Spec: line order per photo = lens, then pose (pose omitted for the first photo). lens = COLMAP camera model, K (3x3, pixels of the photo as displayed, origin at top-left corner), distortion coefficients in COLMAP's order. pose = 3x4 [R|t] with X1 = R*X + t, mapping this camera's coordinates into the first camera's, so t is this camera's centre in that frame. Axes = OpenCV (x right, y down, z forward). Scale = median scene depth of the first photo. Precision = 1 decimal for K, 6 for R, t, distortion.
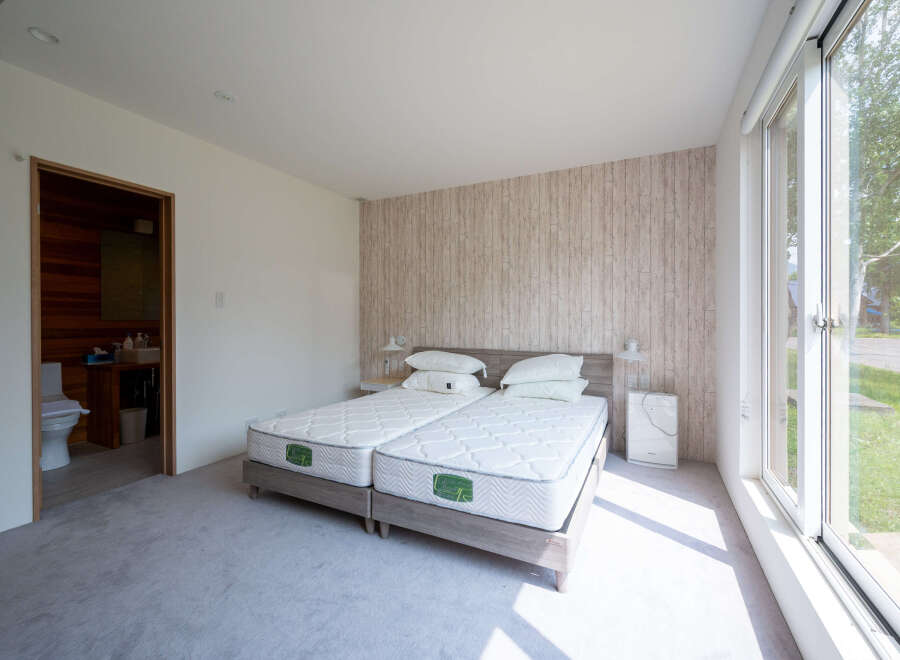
lens RADIAL K [[391.4, 0, 449.3], [0, 391.4, 327.6], [0, 0, 1]] dist [-0.000903, 0.000095]
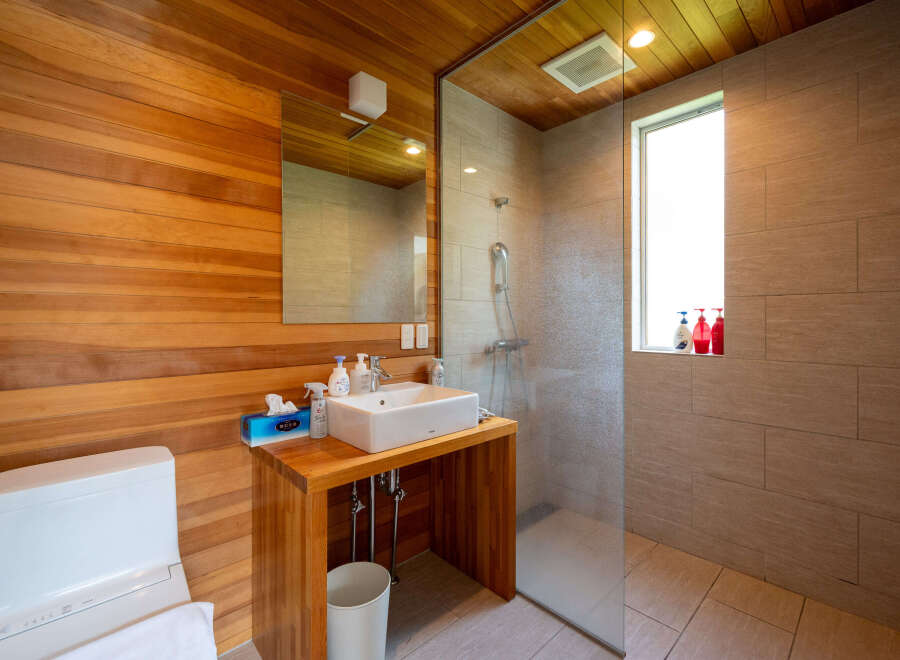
lens RADIAL K [[391.4, 0, 449.7], [0, 391.4, 326.5], [0, 0, 1]] dist [-0.000903, 0.000095]
pose [[0.940506, -0.008817, -0.339661, -0.603725], [0.011129, 0.999926, 0.004858, -0.014734], [0.339594, -0.008350, 0.940535, 0.693892]]
